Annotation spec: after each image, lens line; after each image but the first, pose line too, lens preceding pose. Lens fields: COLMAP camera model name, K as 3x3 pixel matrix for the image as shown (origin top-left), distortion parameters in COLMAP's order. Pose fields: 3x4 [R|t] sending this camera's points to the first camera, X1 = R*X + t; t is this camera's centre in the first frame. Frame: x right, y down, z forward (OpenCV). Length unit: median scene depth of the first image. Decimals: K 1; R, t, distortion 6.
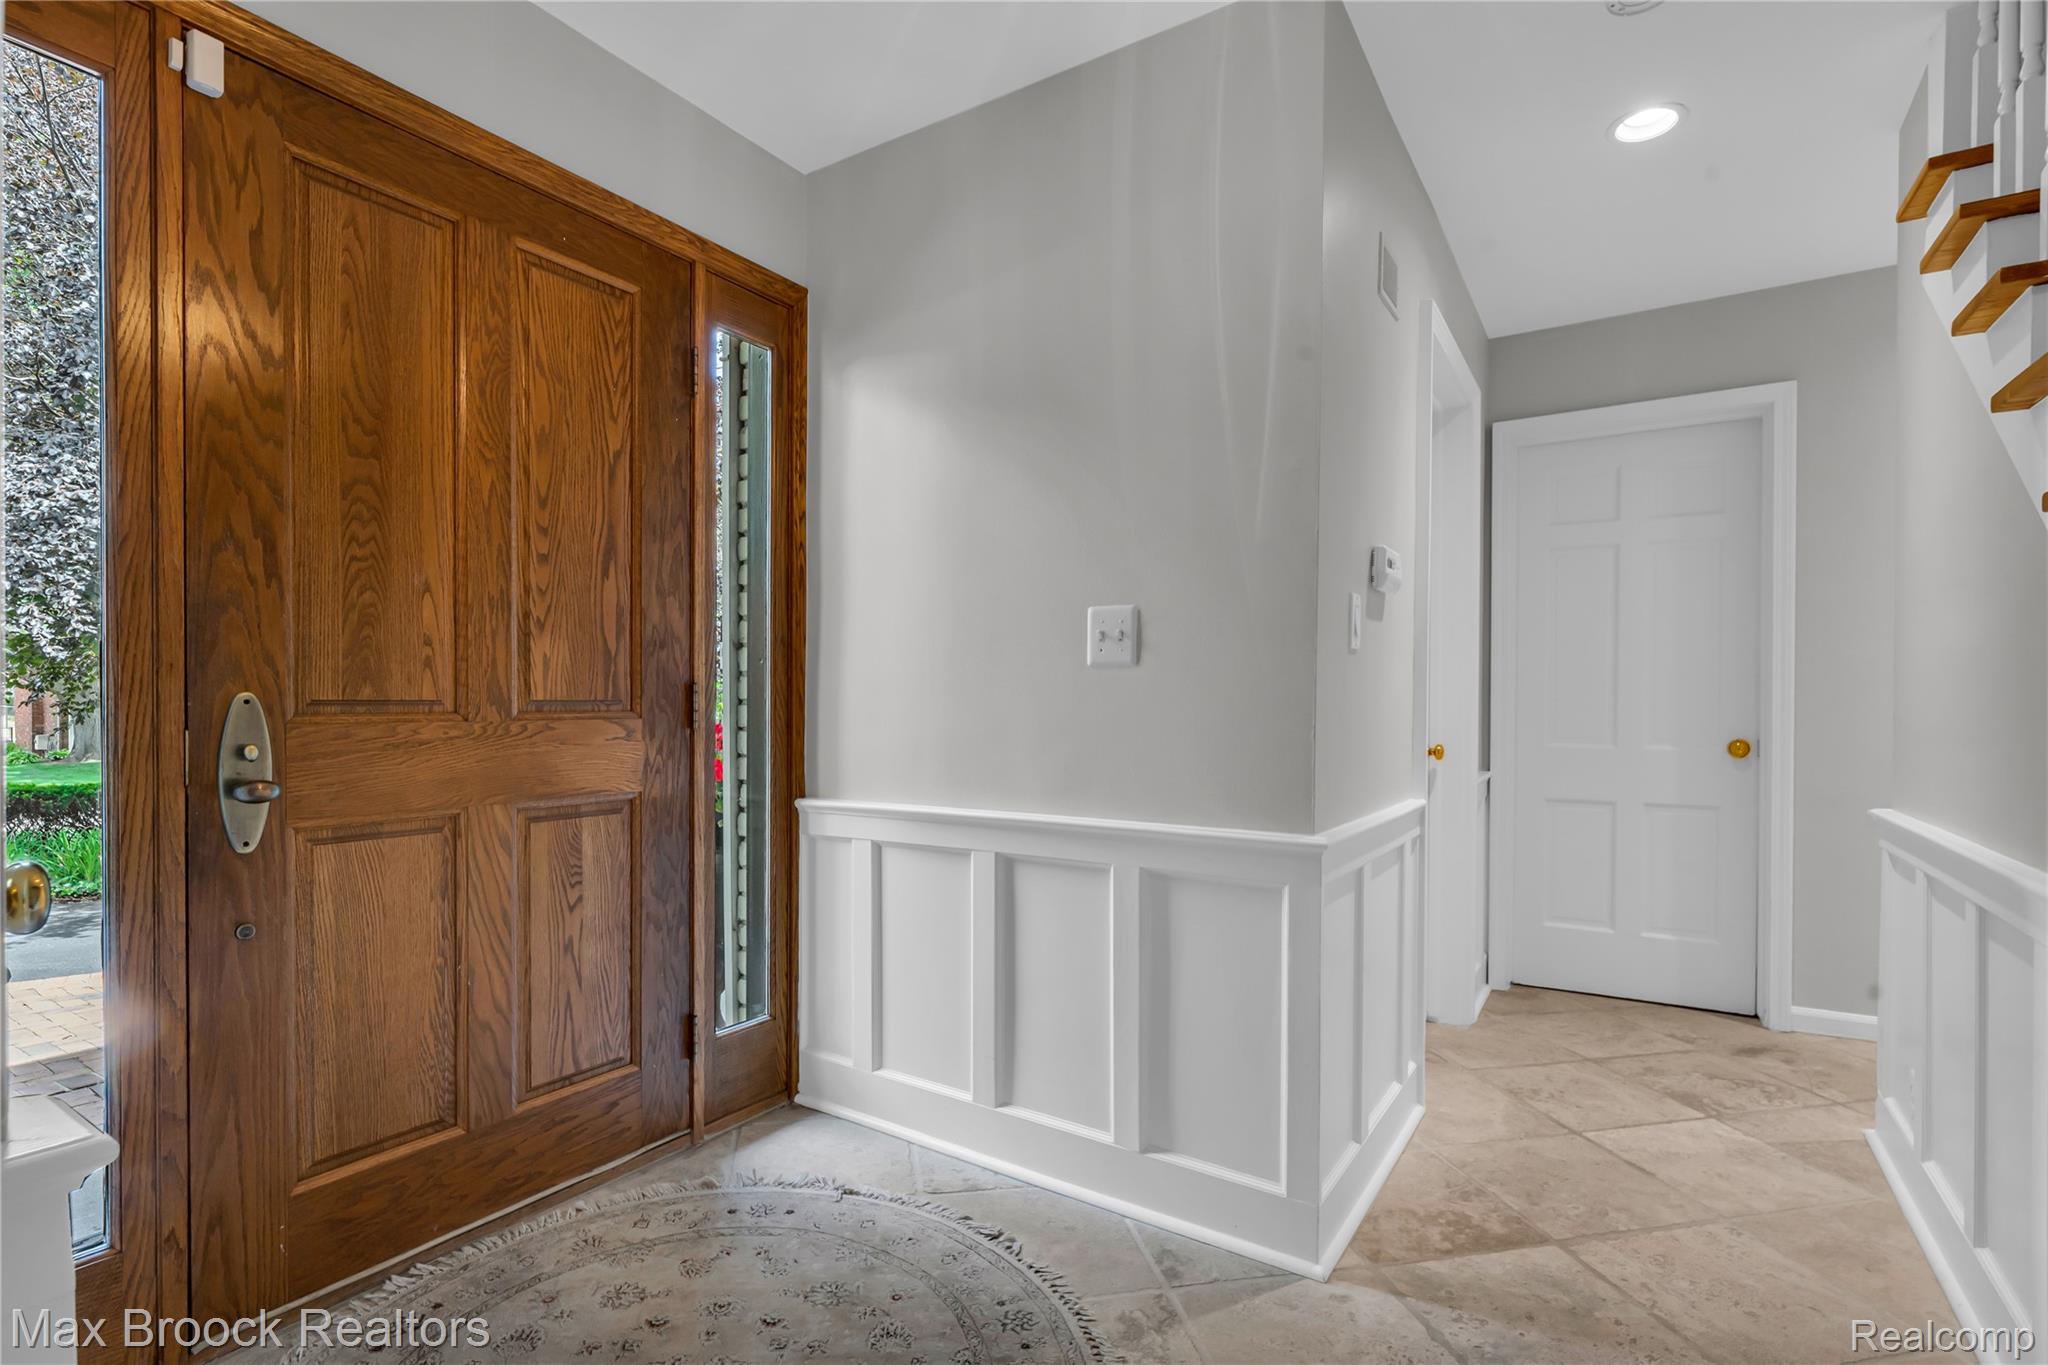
lens RADIAL K [[978.9, 0, 1028.9], [0, 978.9, 720.9], [0, 0, 1]] dist [0.000057, 0.000442]
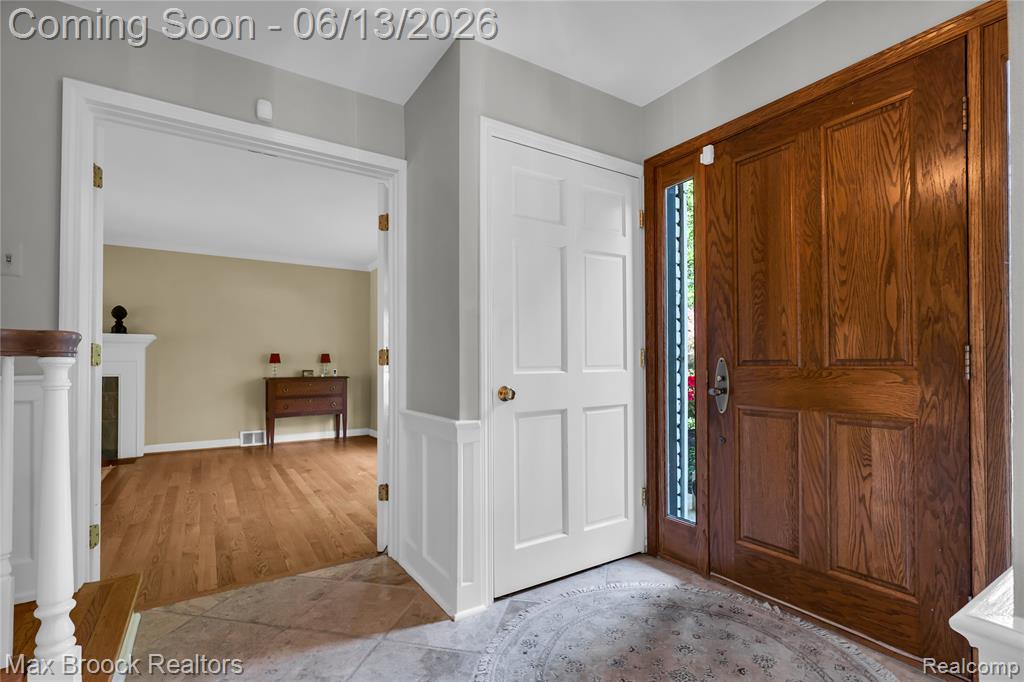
lens RADIAL K [[481.7, 0, 512.9], [0, 481.7, 358.6], [0, 0, 1]] dist [-0.001333, -0.000703]
pose [[-0.428518, -0.008263, -0.903495, 0.598798], [-0.013256, 0.999908, -0.002858, -0.011333], [0.903436, 0.010752, -0.428588, 0.831742]]
